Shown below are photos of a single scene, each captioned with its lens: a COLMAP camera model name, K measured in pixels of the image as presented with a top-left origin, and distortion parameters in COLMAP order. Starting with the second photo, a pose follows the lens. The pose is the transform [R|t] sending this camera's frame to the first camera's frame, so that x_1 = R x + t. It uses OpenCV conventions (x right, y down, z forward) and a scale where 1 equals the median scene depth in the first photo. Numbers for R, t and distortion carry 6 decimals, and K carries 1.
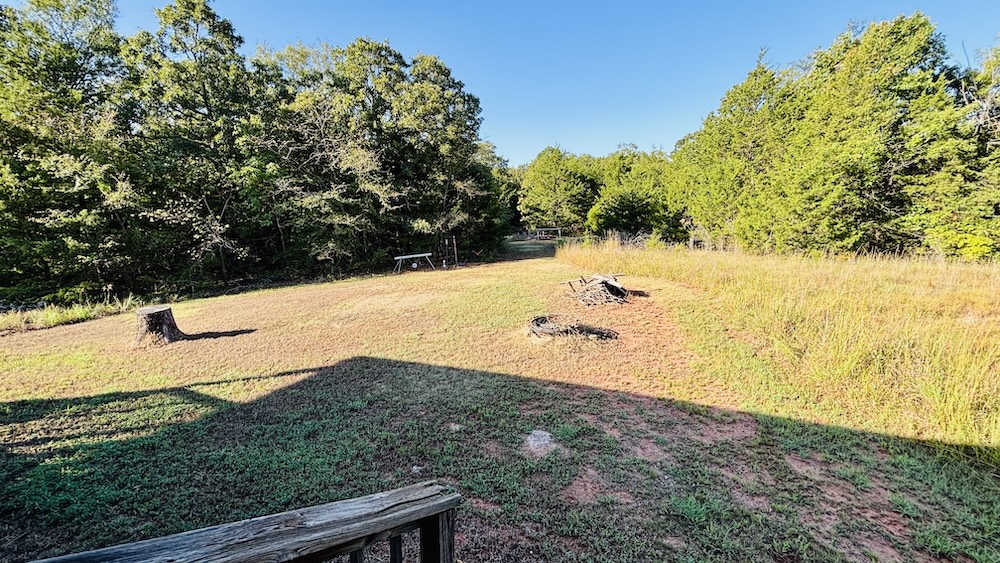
lens RADIAL K [[404.7, 0, 496.0], [0, 404.7, 284.0], [0, 0, 1]] dist [-0.002498, -0.000382]
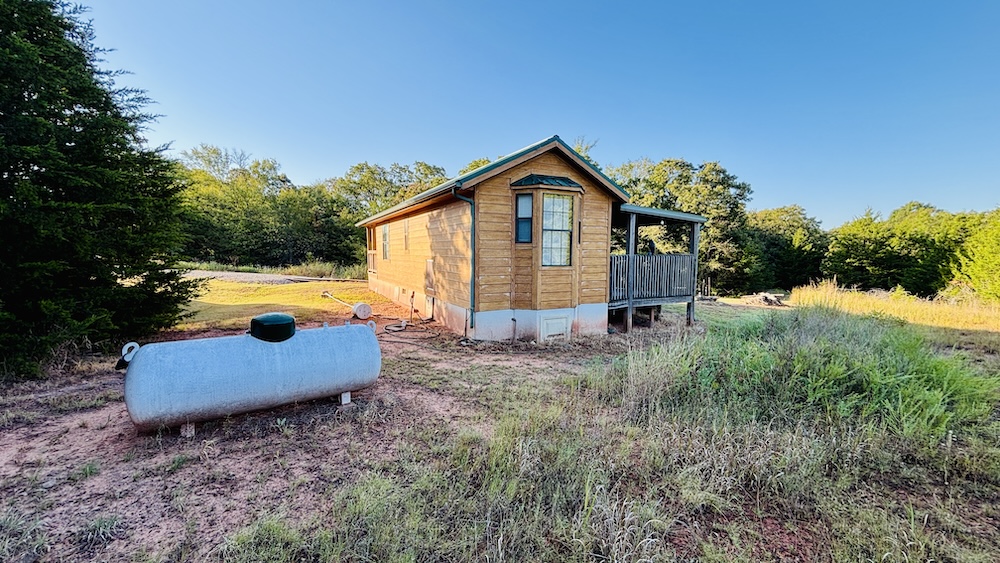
lens RADIAL K [[404.7, 0, 495.8], [0, 404.7, 279.8], [0, 0, 1]] dist [-0.002498, -0.000382]
pose [[0.753518, 0.066627, -0.654042, 0.272247], [-0.168170, 0.981286, -0.093785, 0.160536], [0.635554, 0.180659, 0.750622, -0.628462]]
